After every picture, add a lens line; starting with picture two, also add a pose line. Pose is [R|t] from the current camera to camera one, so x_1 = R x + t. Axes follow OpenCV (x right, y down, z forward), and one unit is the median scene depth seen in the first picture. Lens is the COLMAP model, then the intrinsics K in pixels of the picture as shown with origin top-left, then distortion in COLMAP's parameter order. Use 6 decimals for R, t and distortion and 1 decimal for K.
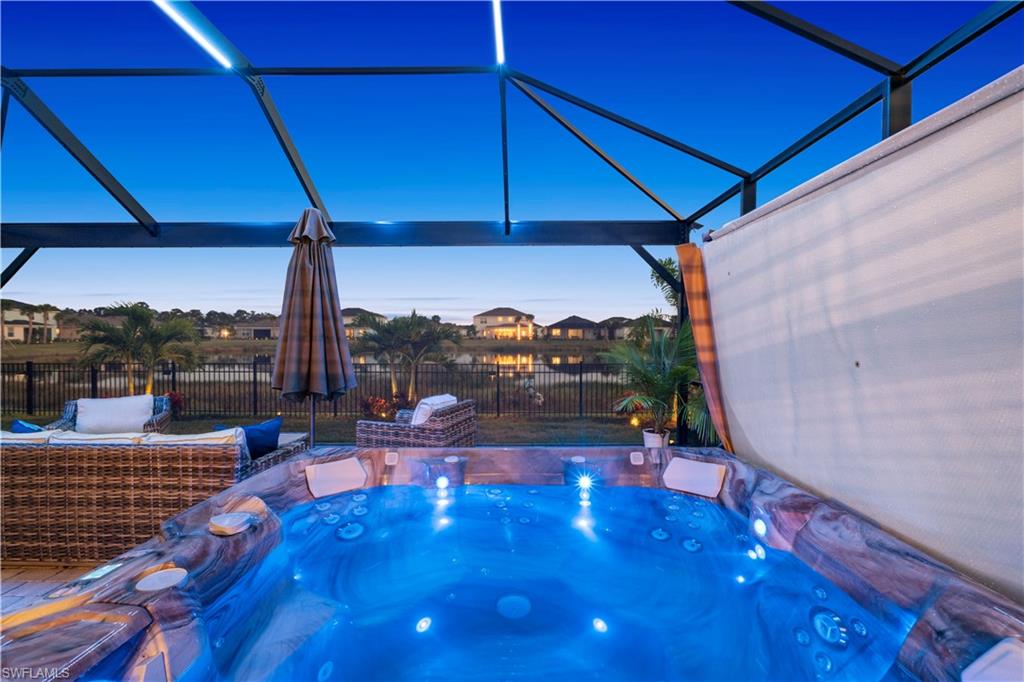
lens RADIAL K [[469.9, 0, 514.2], [0, 469.9, 344.5], [0, 0, 1]] dist [-0.015428, 0.006070]
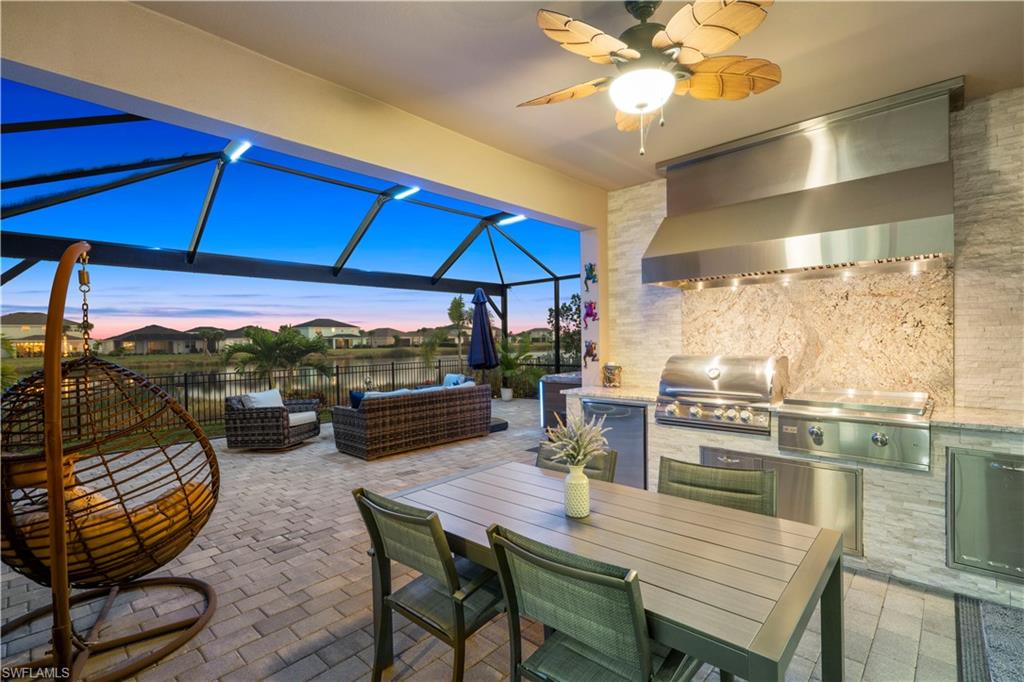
lens RADIAL K [[468.1, 0, 510.6], [0, 468.1, 344.2], [0, 0, 1]] dist [-0.001248, 0.000924]
pose [[0.678526, -0.017710, 0.734363, -1.744696], [0.034688, 0.999367, -0.007949, 0.013559], [-0.733757, 0.030867, 0.678710, -0.614818]]
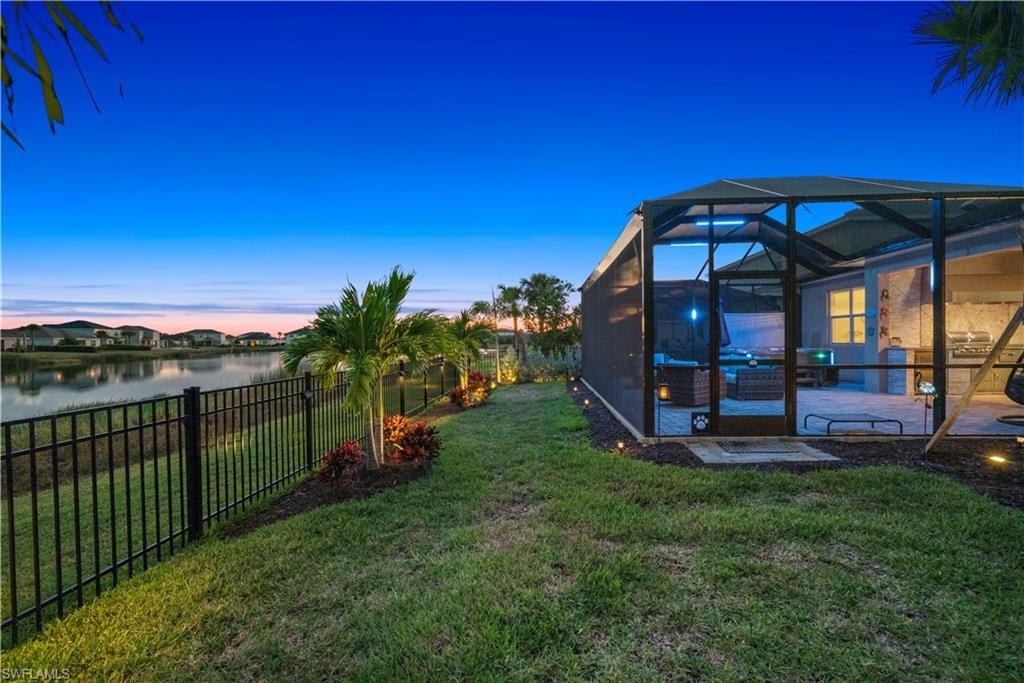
lens RADIAL K [[467.0, 0, 513.4], [0, 467.0, 346.1], [0, 0, 1]] dist [-0.004747, 0.001855]
pose [[0.055747, -0.012577, 0.998366, -3.379533], [0.034799, 0.999338, 0.010646, 0.015998], [-0.997838, 0.034149, 0.056148, 1.956626]]
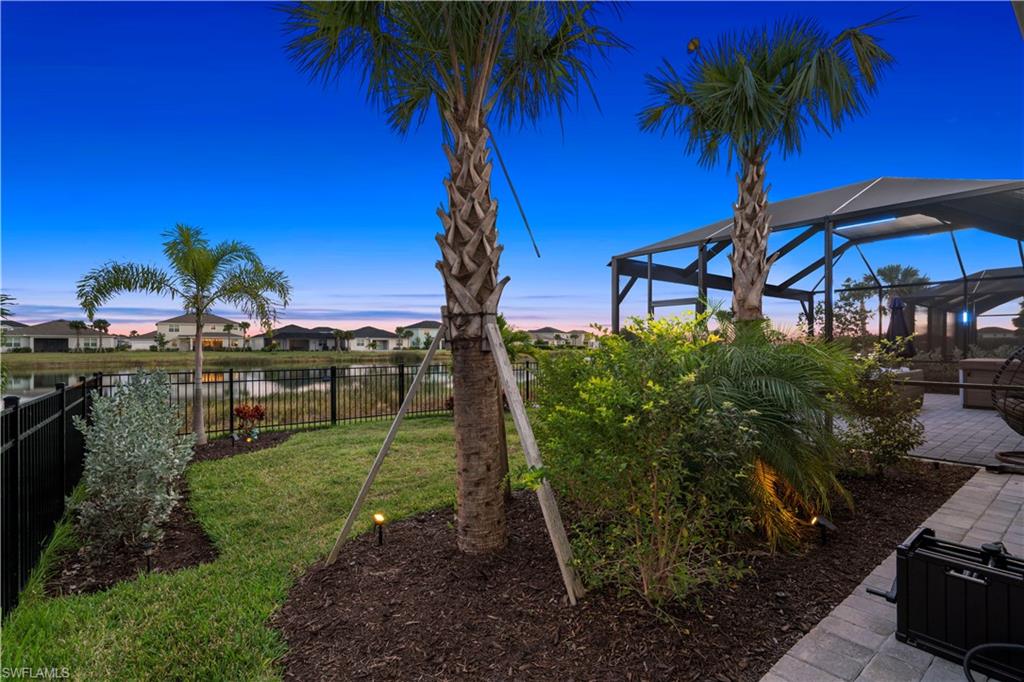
lens RADIAL K [[468.1, 0, 510.6], [0, 468.1, 344.2], [0, 0, 1]] dist [-0.001248, 0.000924]
pose [[0.784993, 0.000796, 0.619505, -3.640147], [0.014481, 0.999702, -0.019634, 0.040307], [-0.619336, 0.024384, 0.784747, 0.128879]]
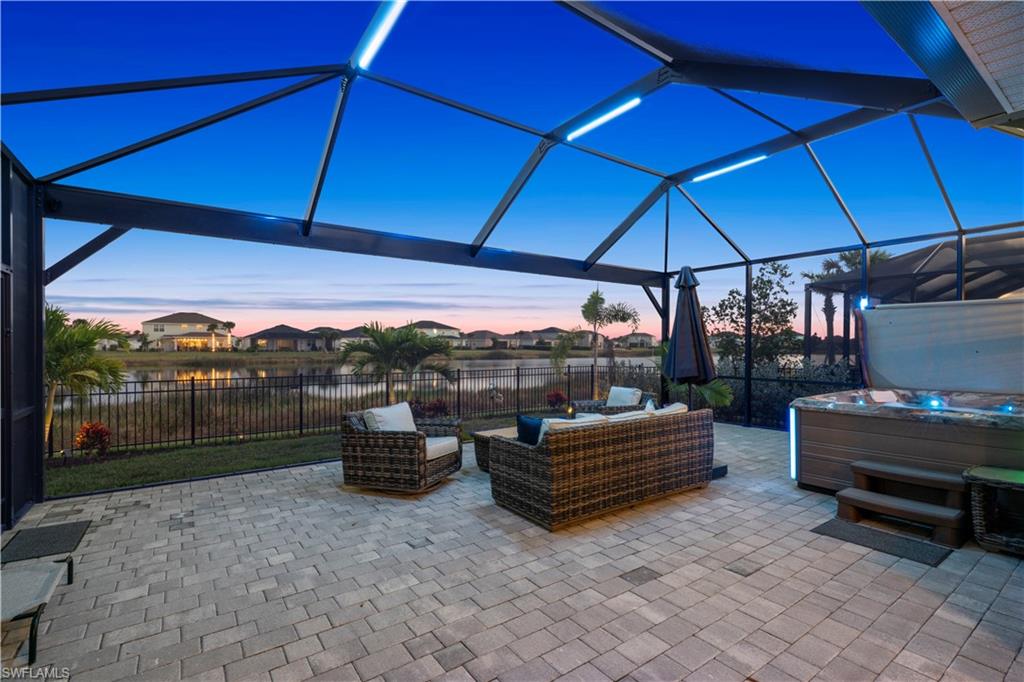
lens RADIAL K [[467.0, 0, 513.4], [0, 467.0, 345.6], [0, 0, 1]] dist [-0.004747, 0.001855]
pose [[0.806748, 0.001274, 0.590894, -1.568015], [0.011164, 0.999786, -0.017398, 0.005740], [-0.590790, 0.020632, 0.806561, 0.040591]]
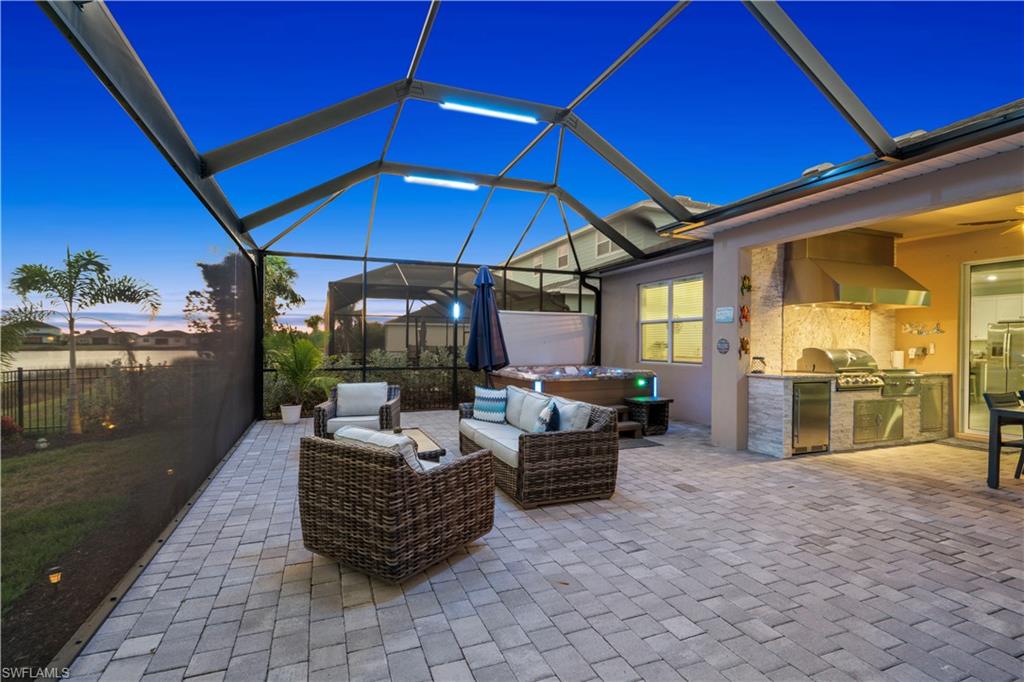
lens RADIAL K [[488.7, 0, 514.0], [0, 488.7, 346.6], [0, 0, 1]] dist [-0.000252, 0.000662]
pose [[-0.377544, -0.007769, 0.925959, -1.893451], [0.014466, 0.999793, 0.014287, -0.000829], [-0.925879, 0.018789, -0.377354, 1.355995]]
